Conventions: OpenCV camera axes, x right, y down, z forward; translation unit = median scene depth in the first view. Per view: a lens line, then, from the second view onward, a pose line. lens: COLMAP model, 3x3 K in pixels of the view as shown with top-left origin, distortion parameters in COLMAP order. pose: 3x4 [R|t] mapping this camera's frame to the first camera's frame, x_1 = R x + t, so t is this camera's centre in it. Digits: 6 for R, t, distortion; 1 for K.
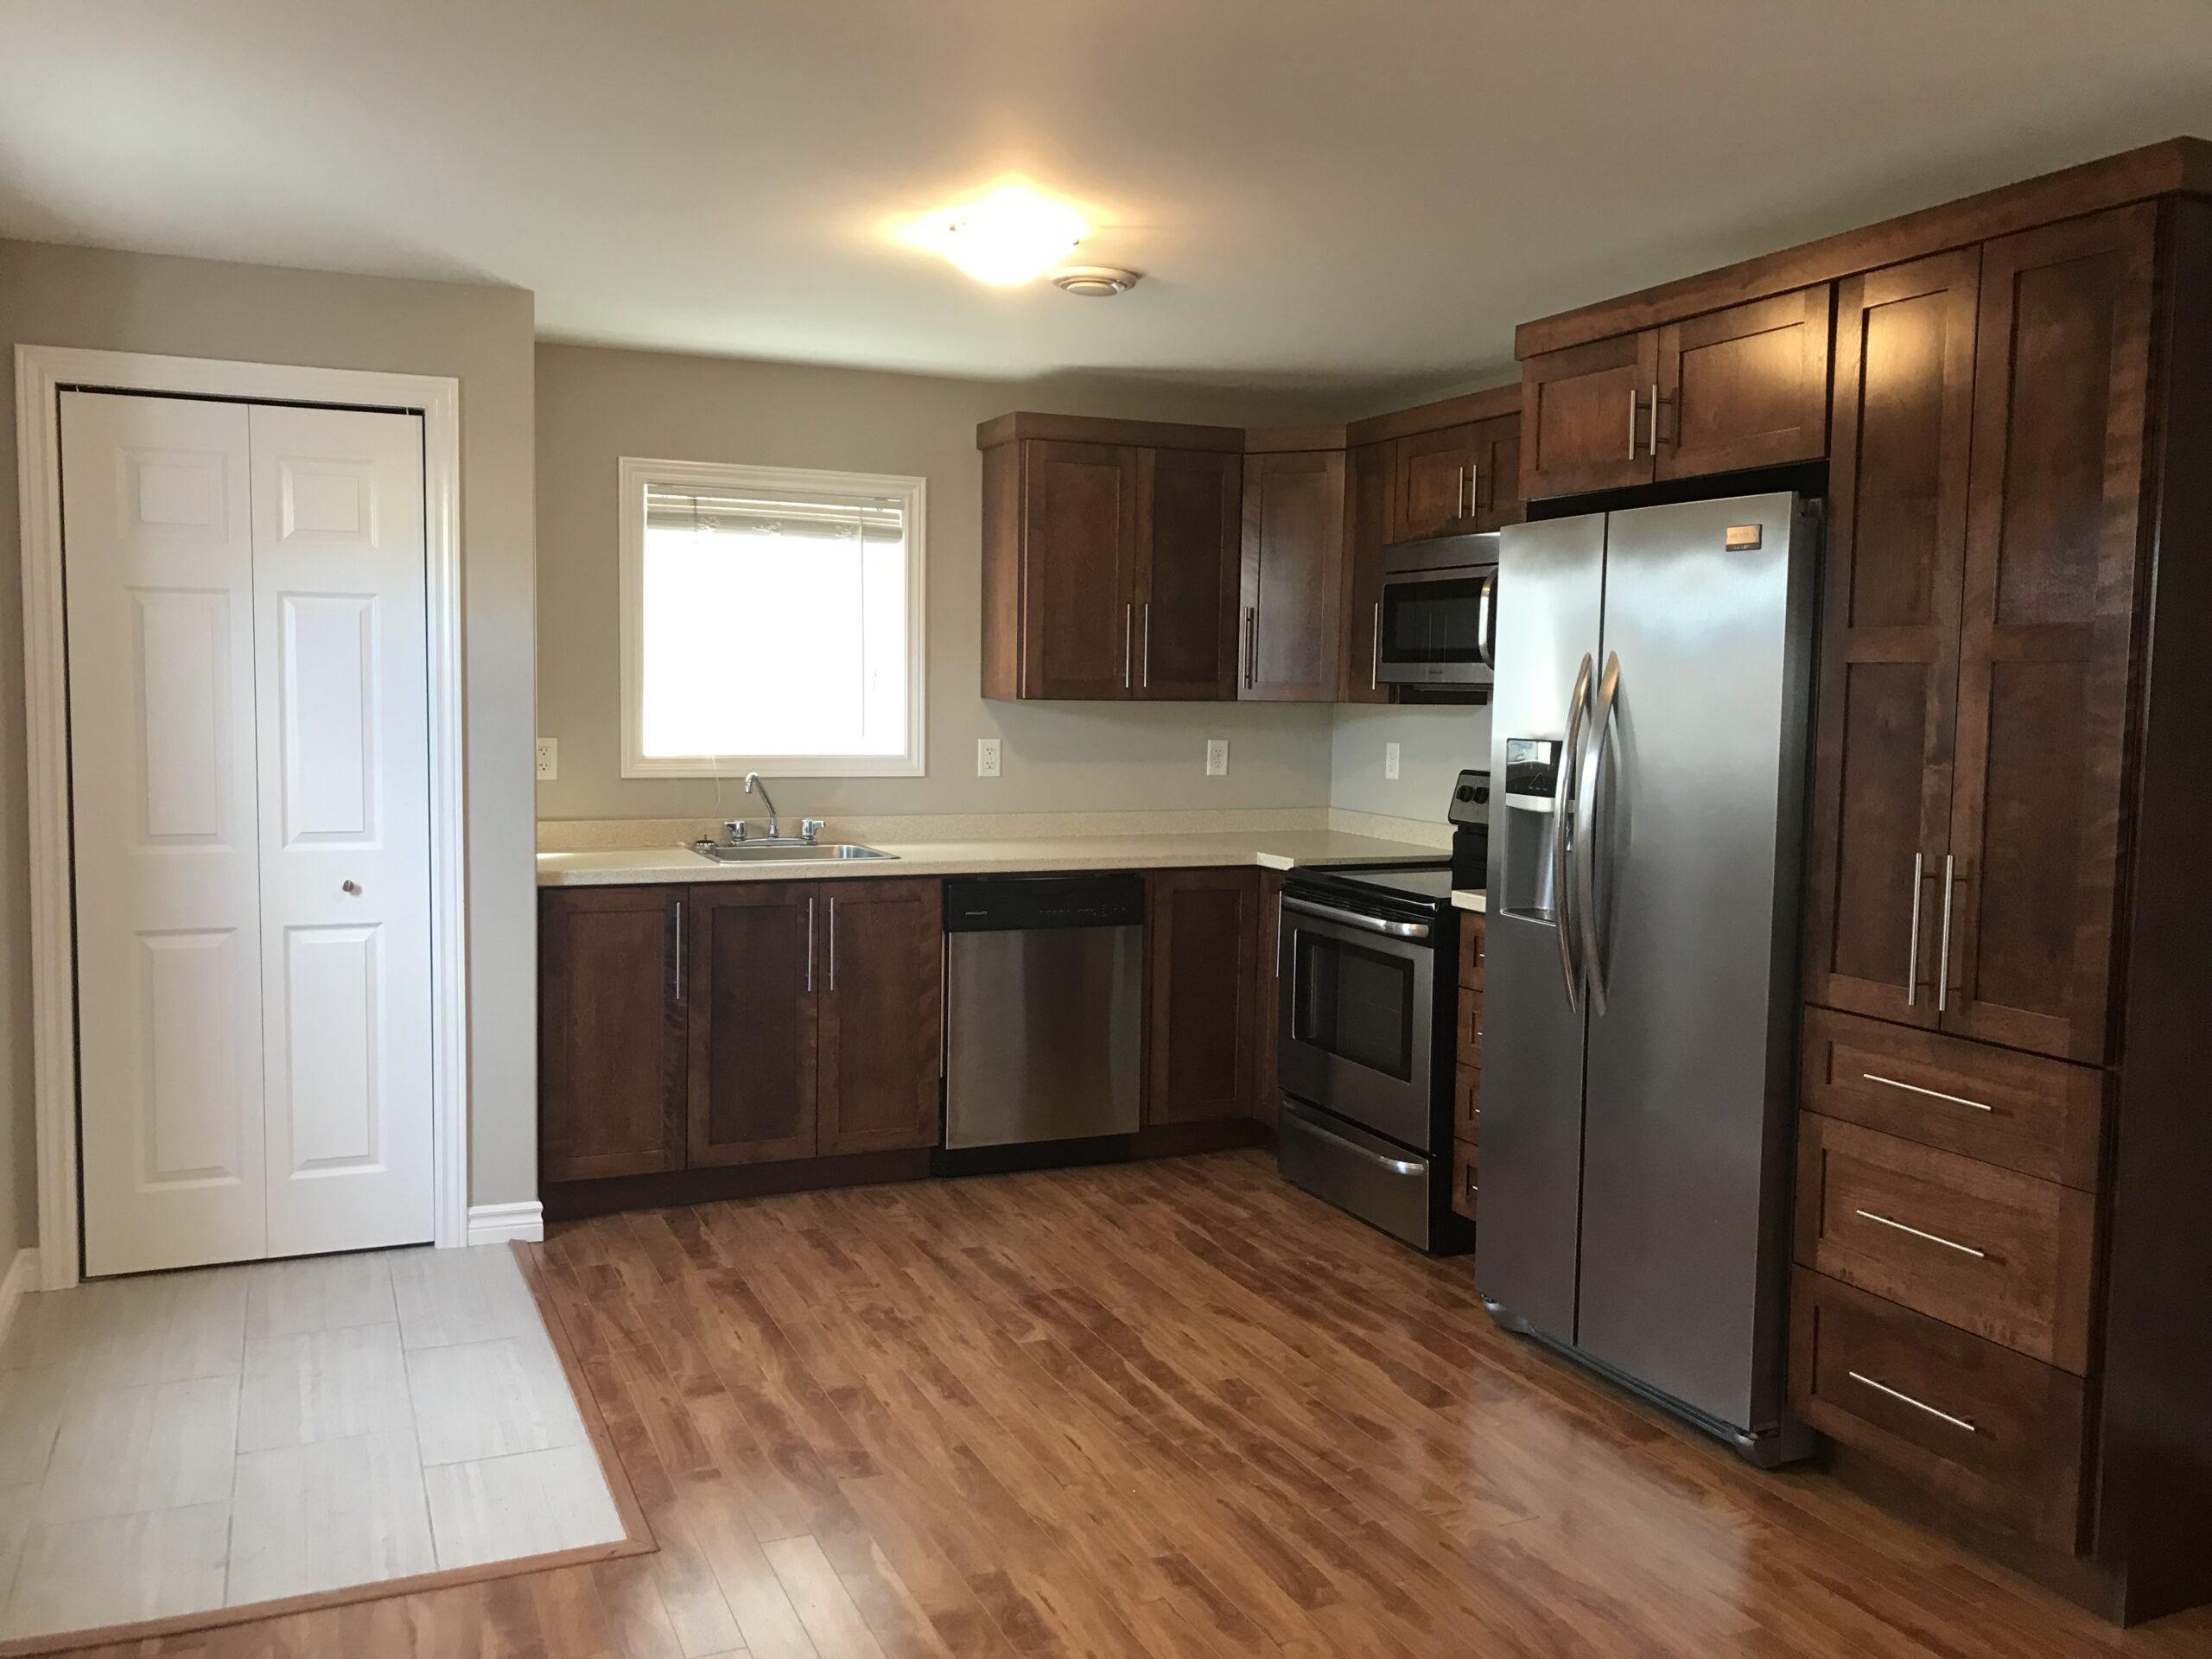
lens RADIAL K [[1851.2, 0, 1113.7], [0, 1851.2, 832.9], [0, 0, 1]] dist [0.016961, -0.063732]
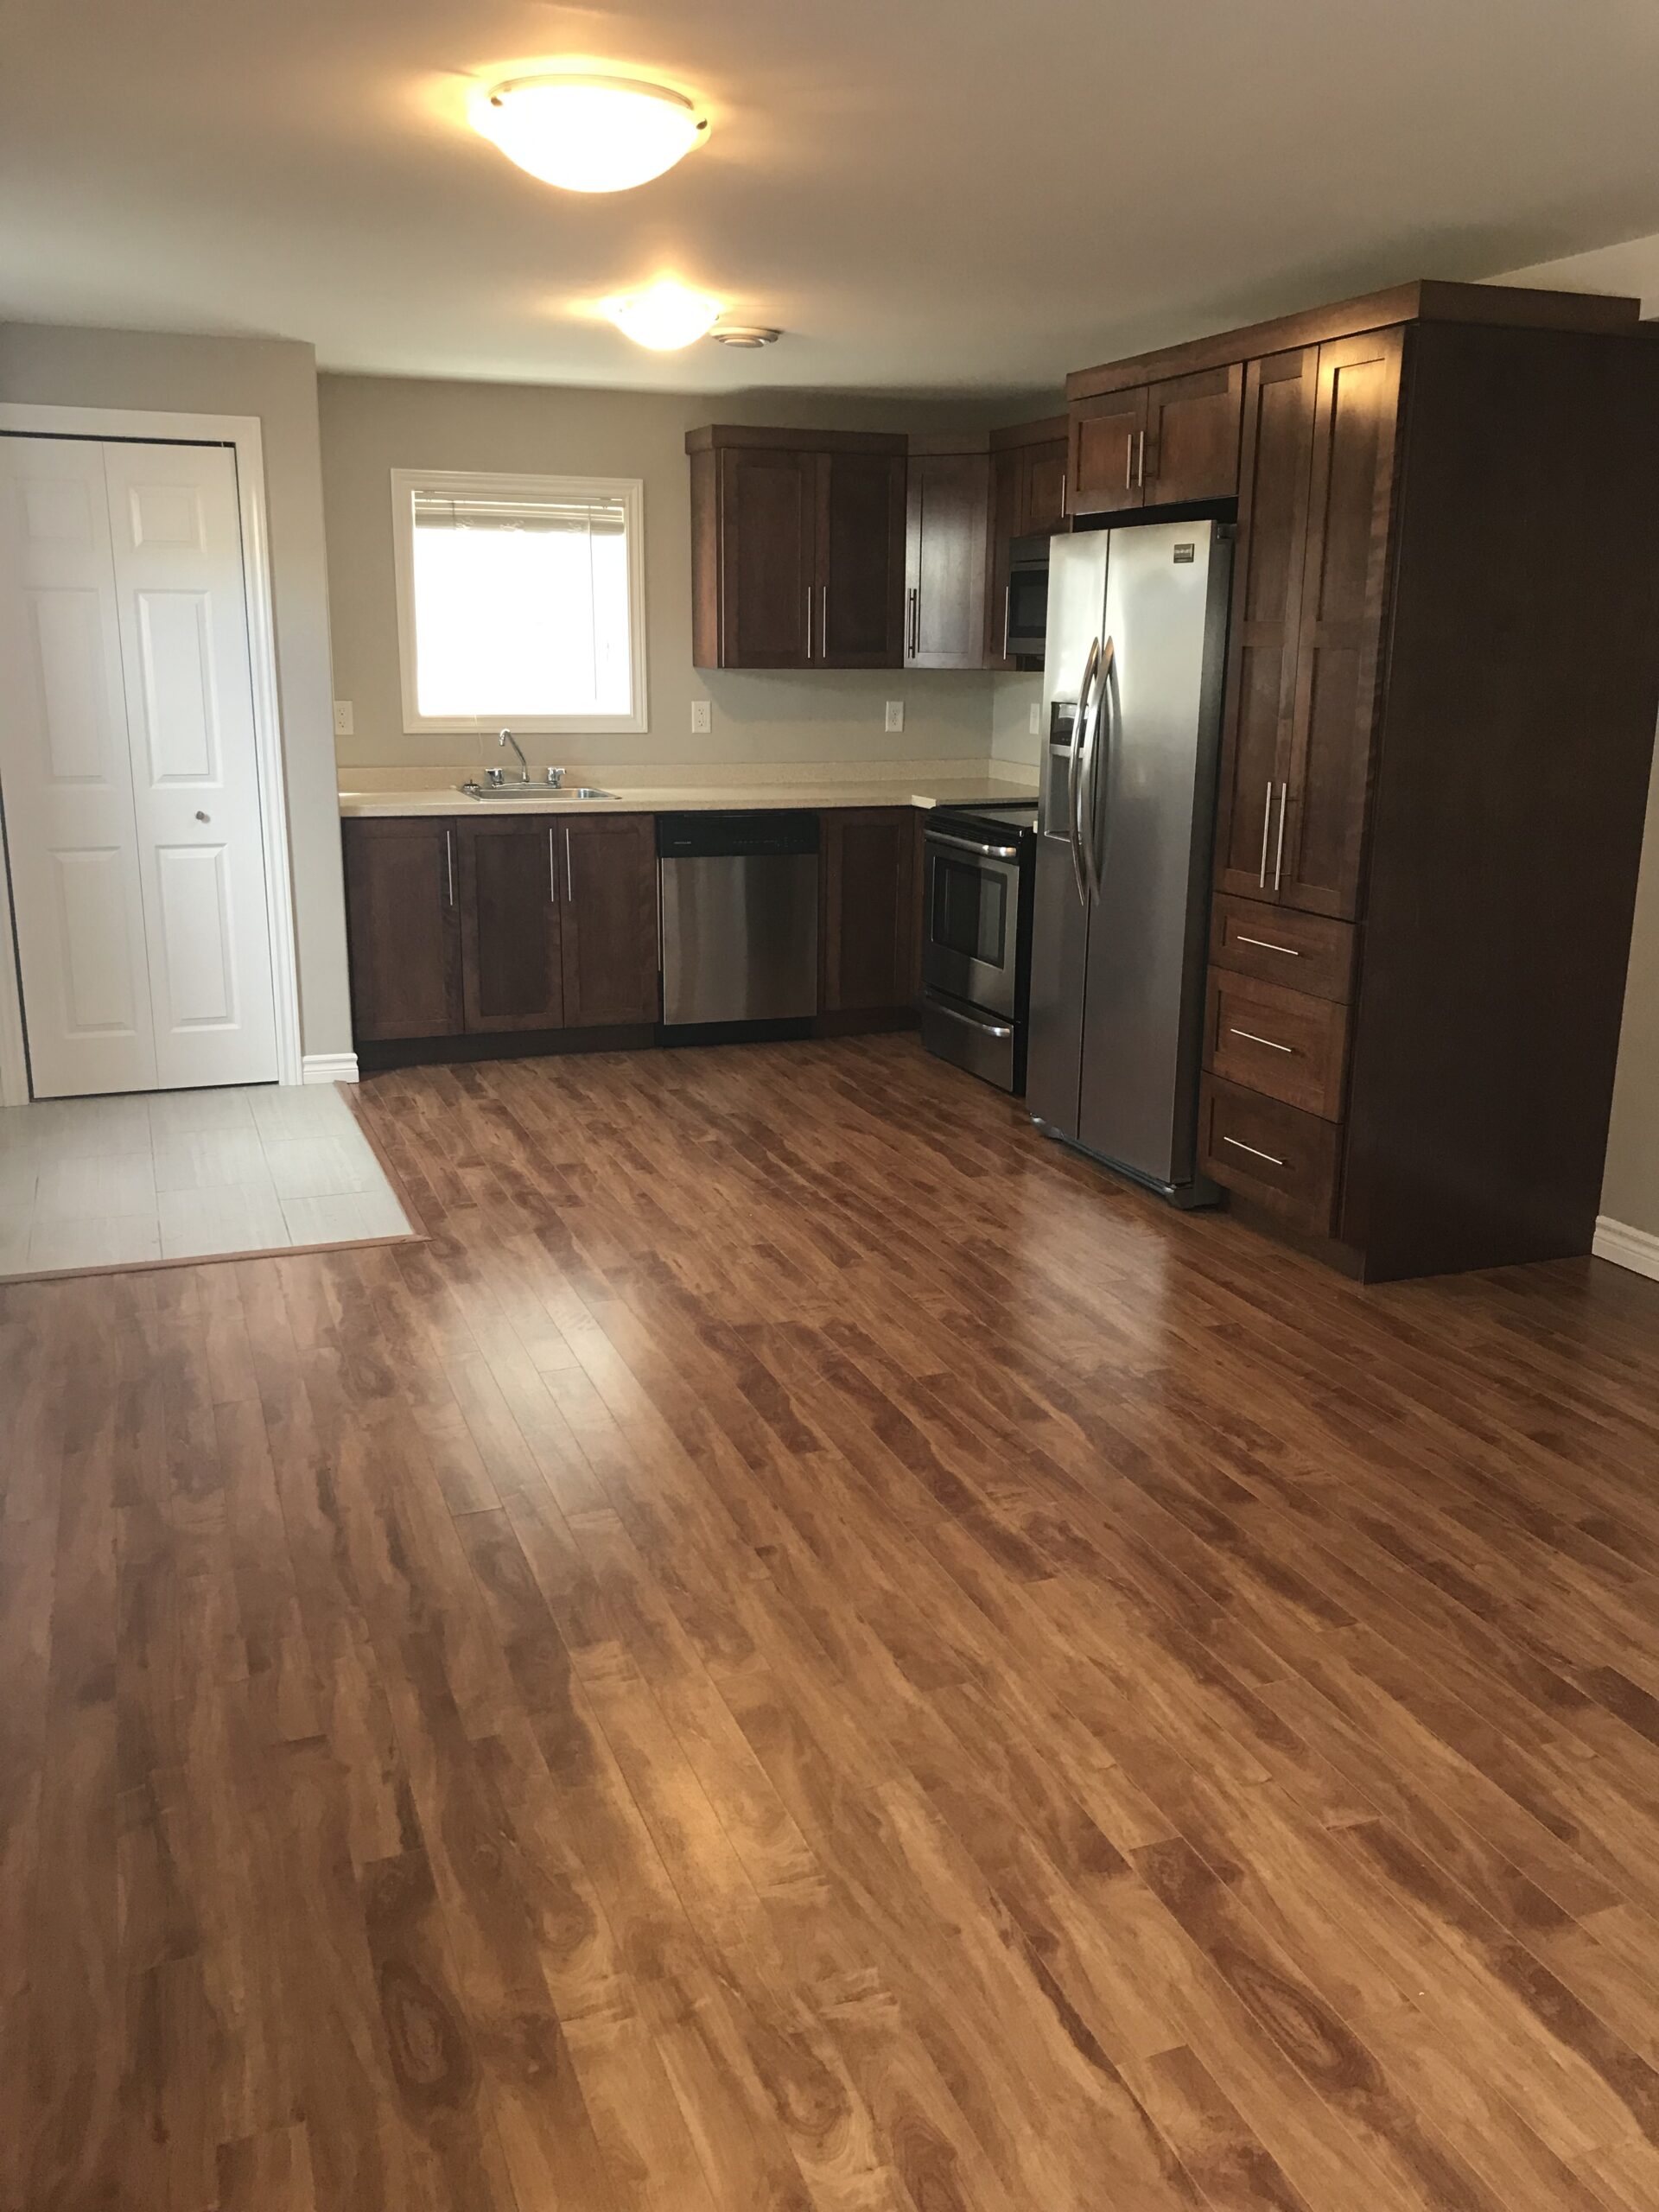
lens RADIAL K [[1851.2, 0, 881.2], [0, 1851.2, 1133.4], [0, 0, 1]] dist [0.016961, -0.063732]
pose [[0.999593, 0.004657, -0.028151, 0.122881], [0.000479, 0.983714, 0.179740, 0.014924], [0.028529, -0.179680, 0.983311, -0.358834]]
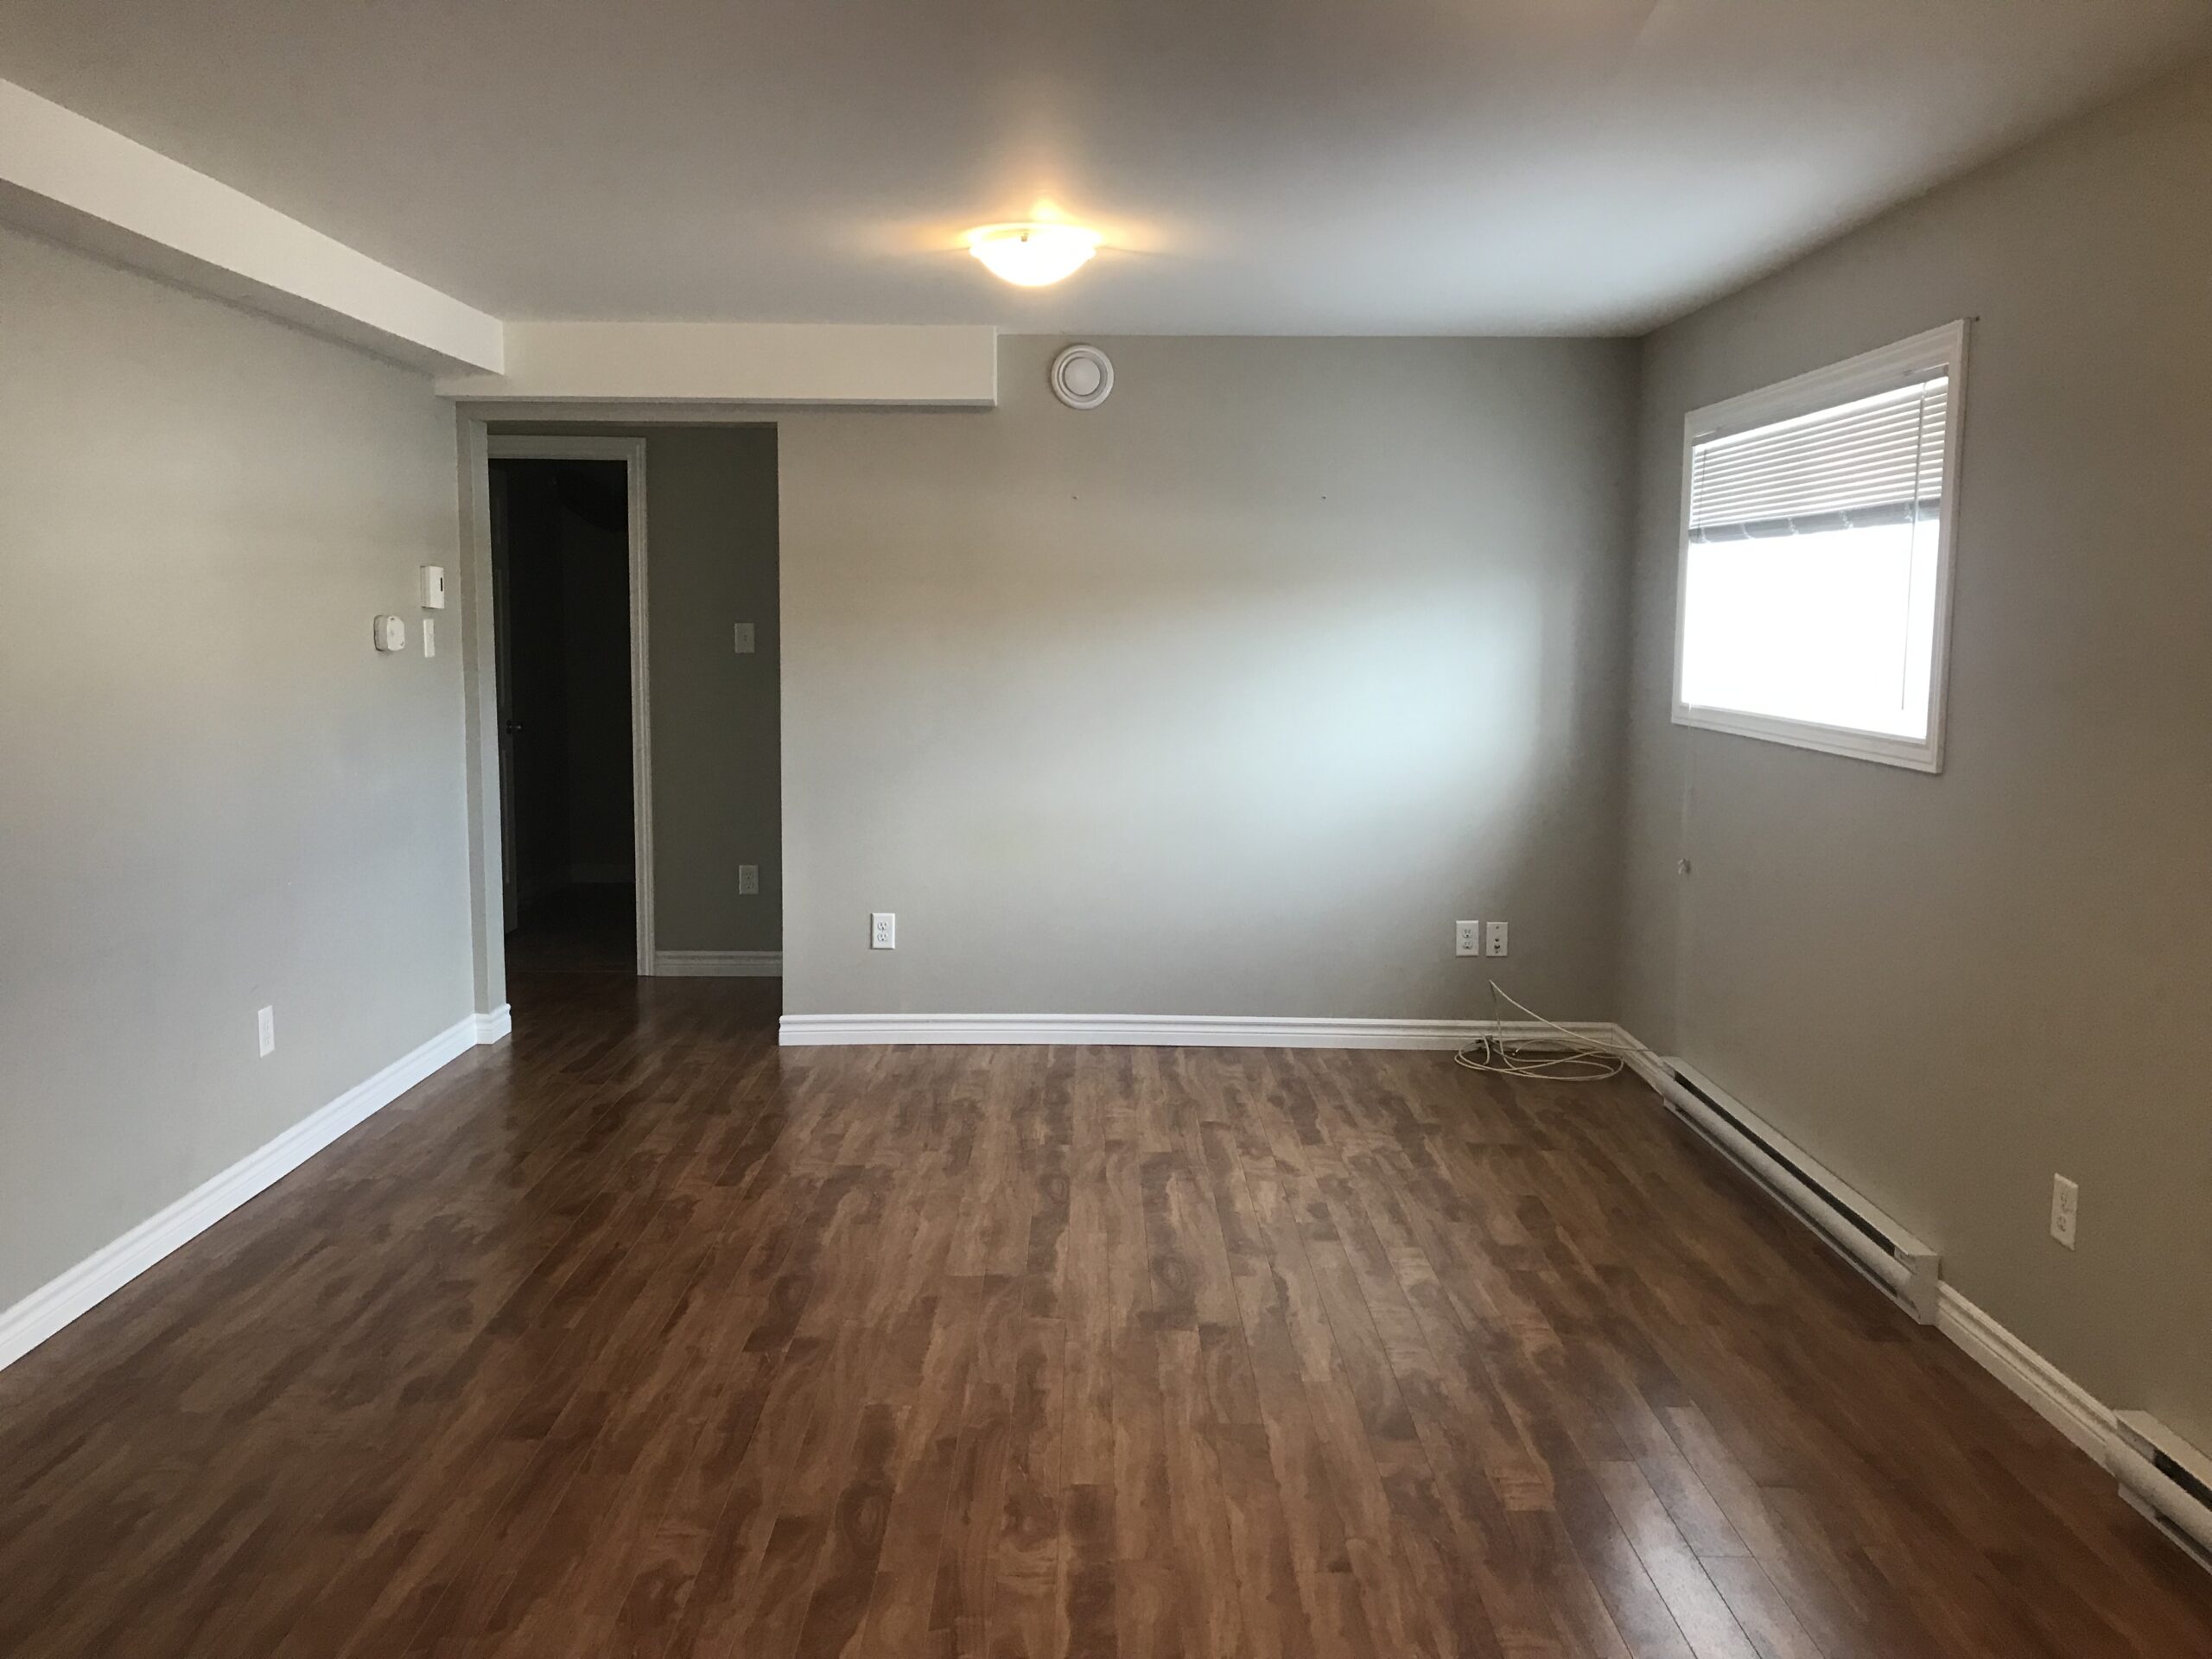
lens RADIAL K [[1851.2, 0, 1105.1], [0, 1851.2, 827.6], [0, 0, 1]] dist [0.016961, -0.063732]
pose [[-0.918969, -0.066925, 0.388610, -0.122610], [0.012447, 0.980079, 0.198220, -0.092050], [-0.394134, 0.186995, -0.899828, 1.005452]]
